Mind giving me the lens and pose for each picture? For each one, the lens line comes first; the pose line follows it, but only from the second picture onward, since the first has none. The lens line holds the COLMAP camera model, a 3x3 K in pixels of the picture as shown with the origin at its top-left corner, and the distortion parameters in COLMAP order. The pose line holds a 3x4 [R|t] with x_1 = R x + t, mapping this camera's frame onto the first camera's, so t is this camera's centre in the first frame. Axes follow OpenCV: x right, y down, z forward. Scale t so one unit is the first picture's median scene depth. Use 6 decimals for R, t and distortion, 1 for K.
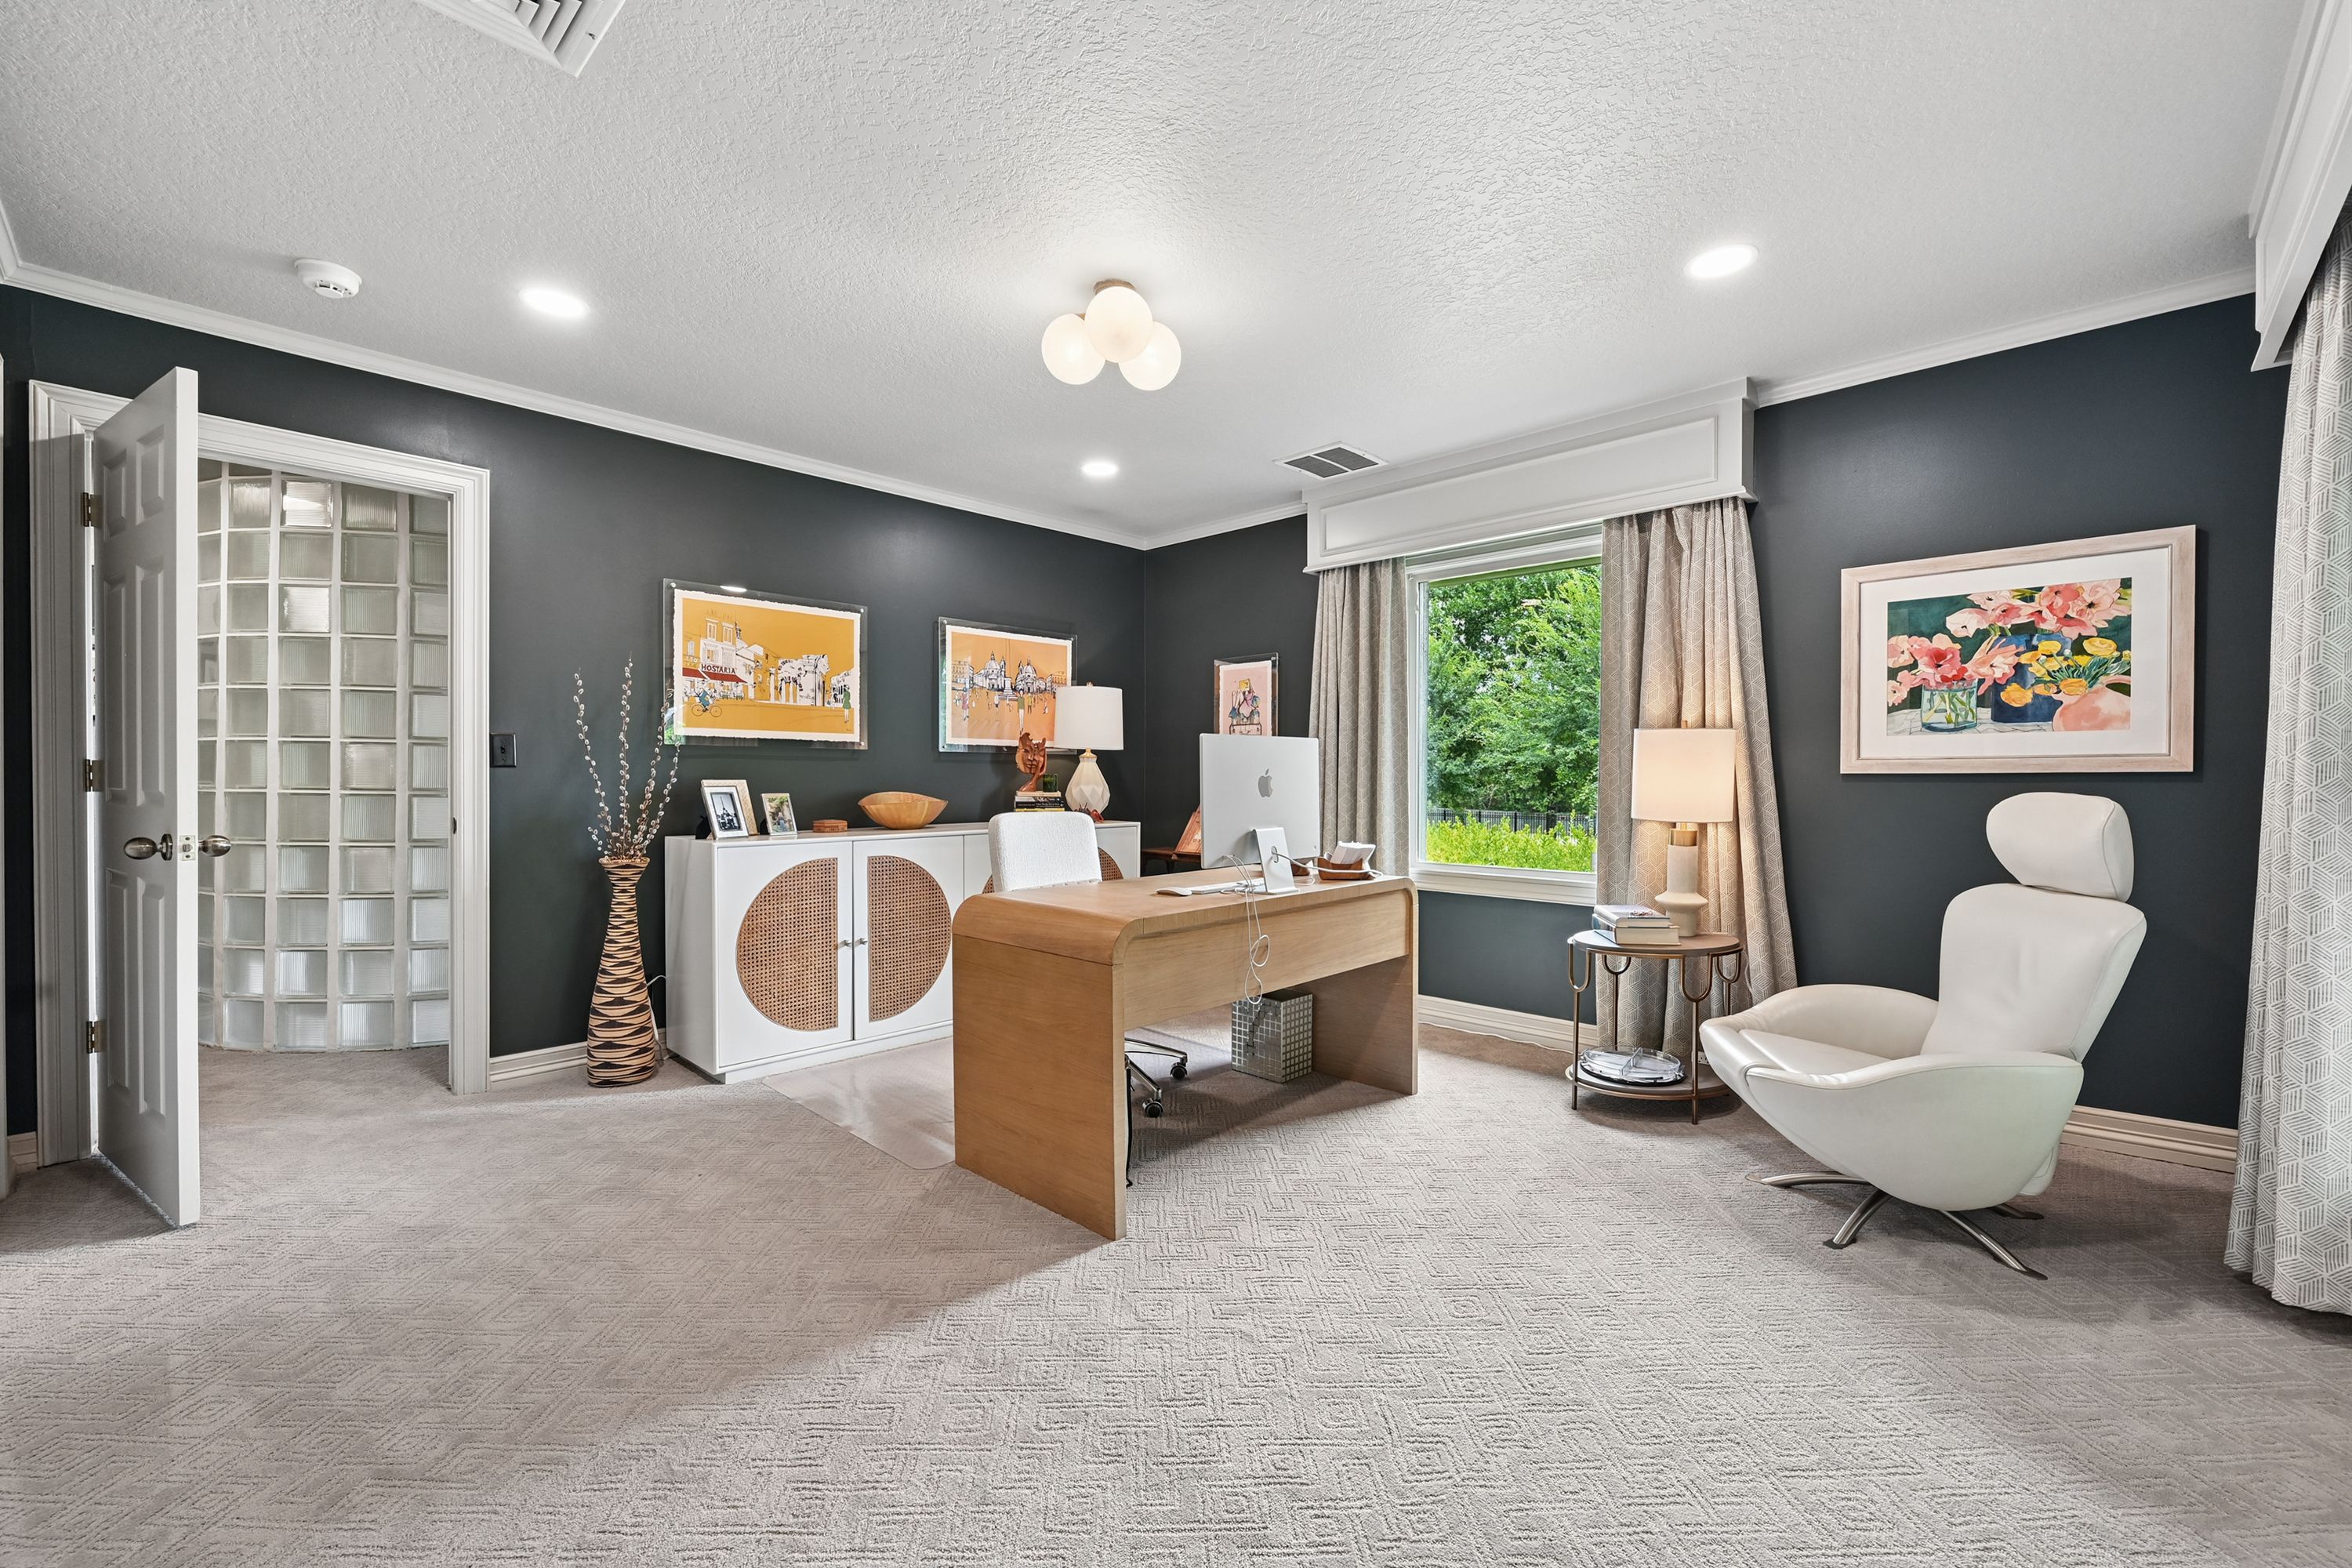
lens RADIAL K [[933.0, 0, 1176.0], [0, 933.0, 792.8], [0, 0, 1]] dist [-0.001872, 0.001979]
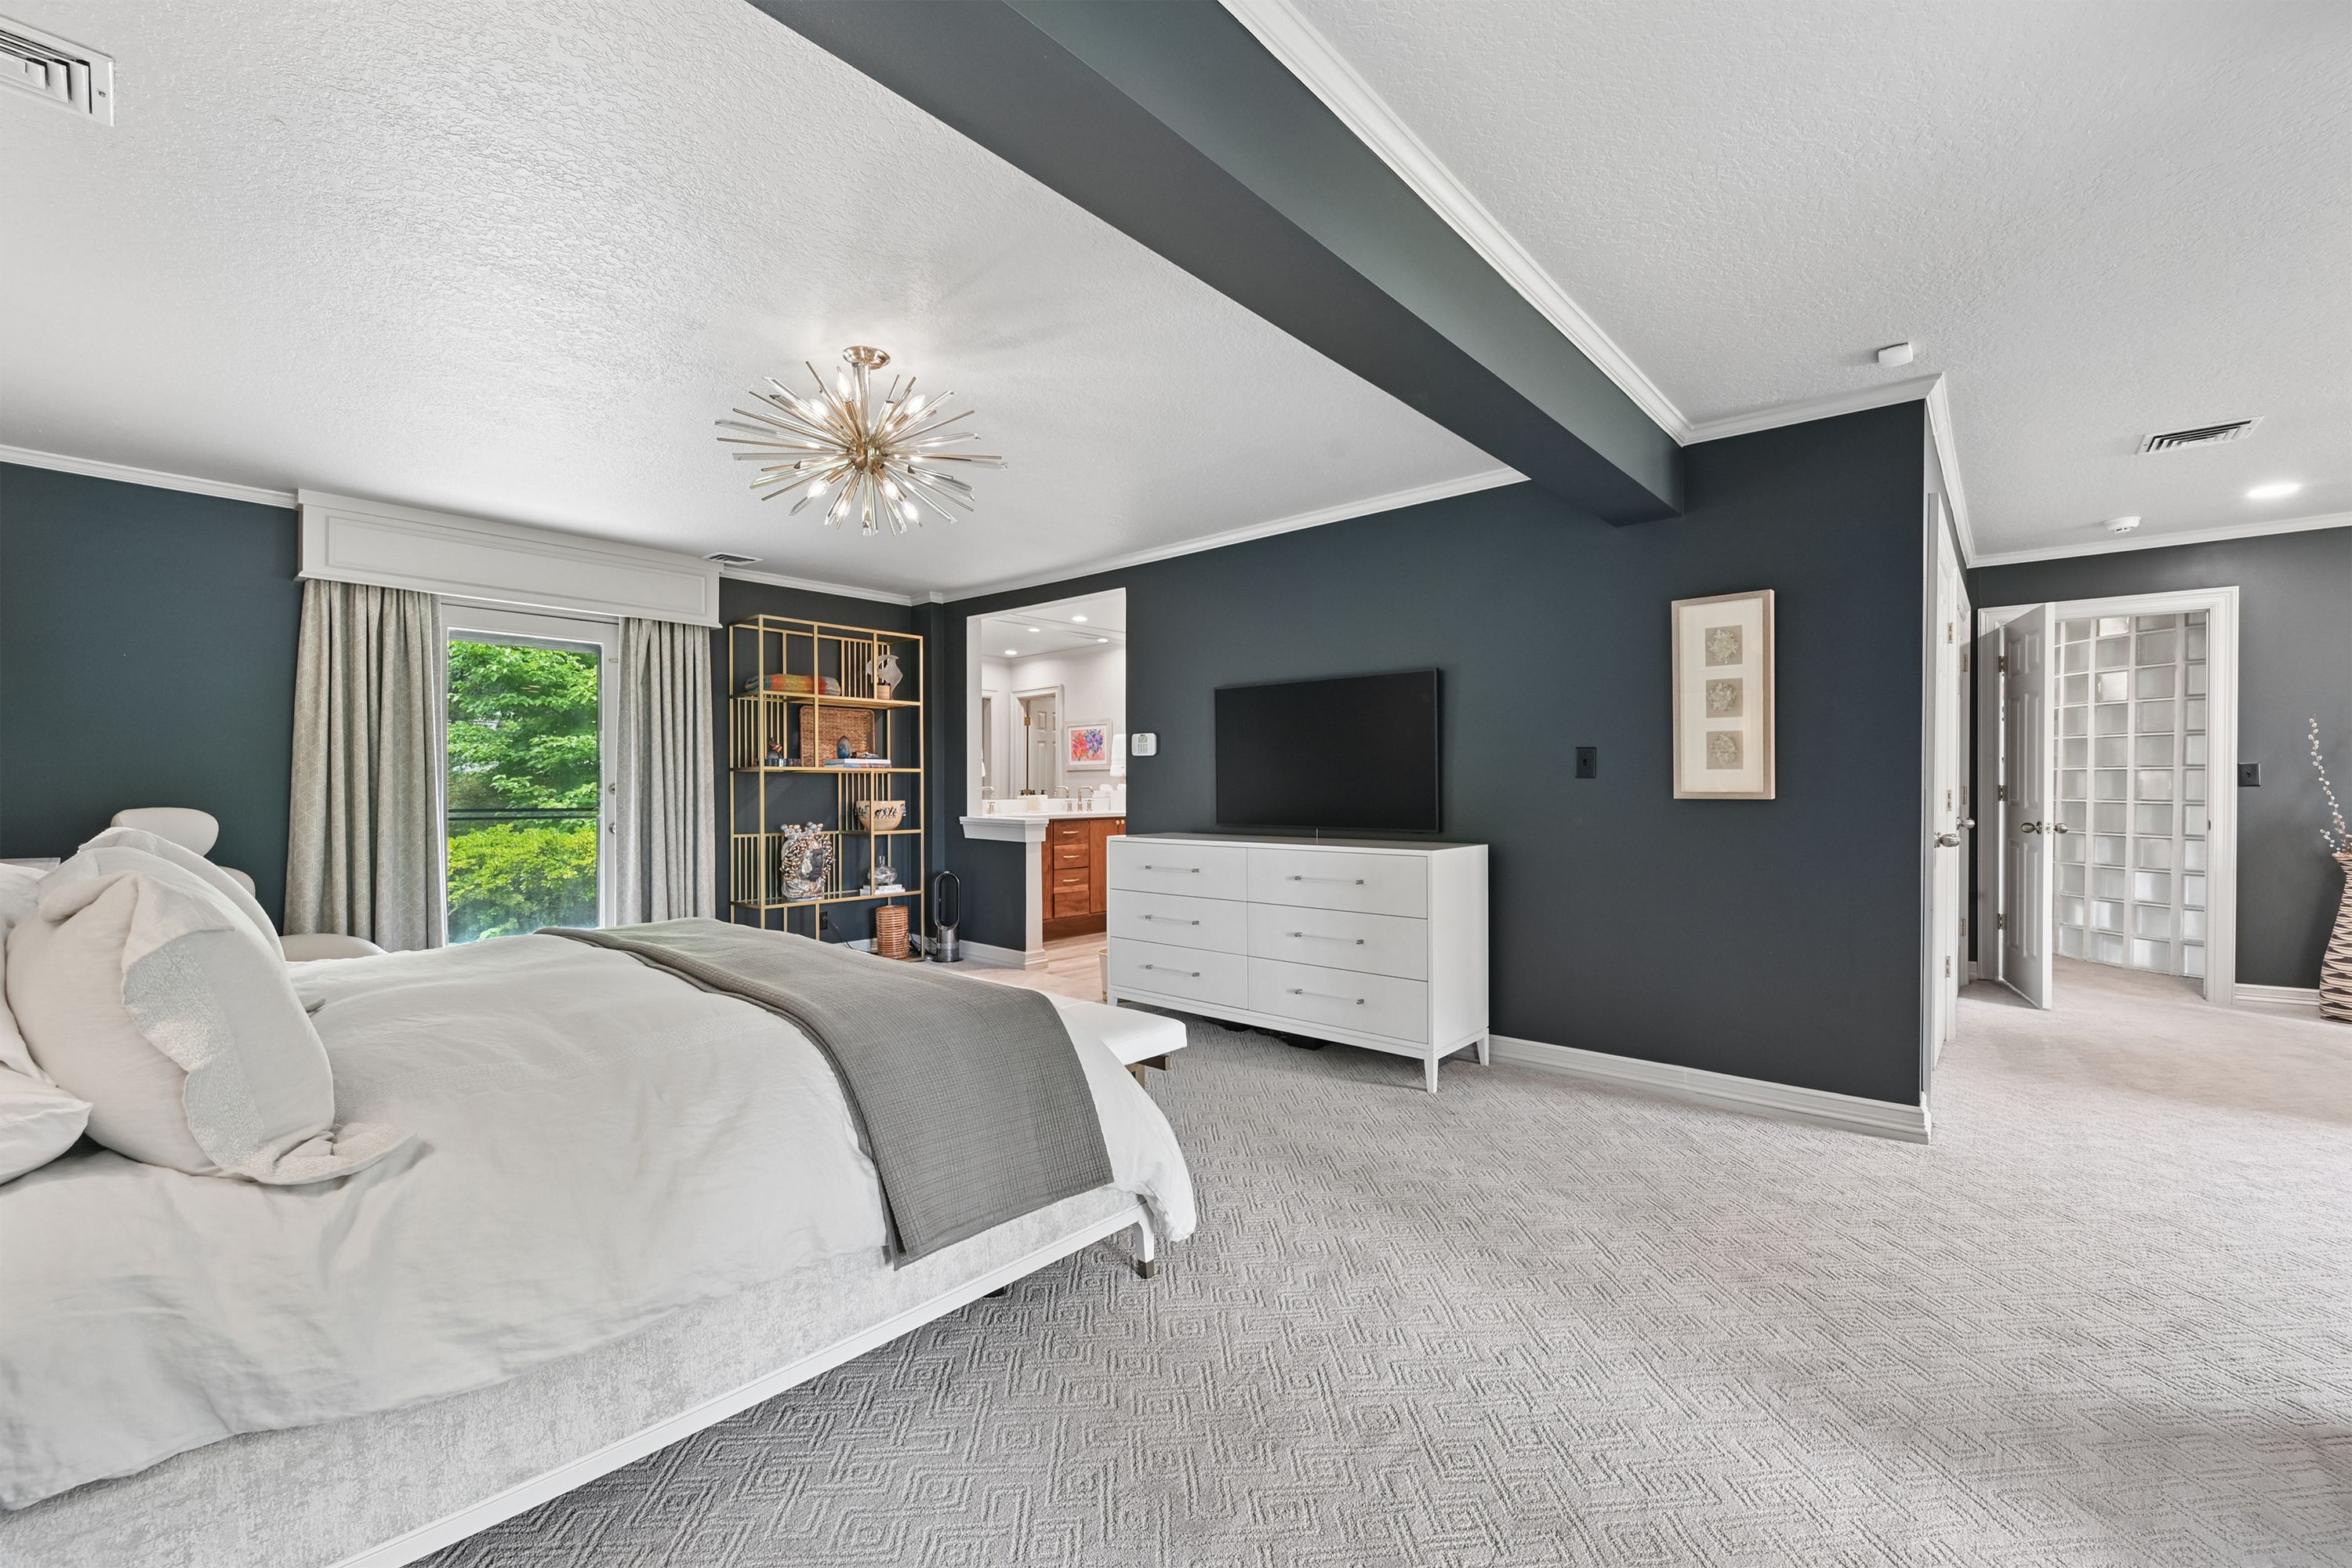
lens RADIAL K [[933.0, 0, 1181.9], [0, 933.0, 793.7], [0, 0, 1]] dist [-0.001872, 0.001979]
pose [[0.027459, 0.001369, -0.999622, 0.626583], [-0.007497, 0.999971, 0.001164, -0.004522], [0.999595, 0.007463, 0.027468, -0.640163]]
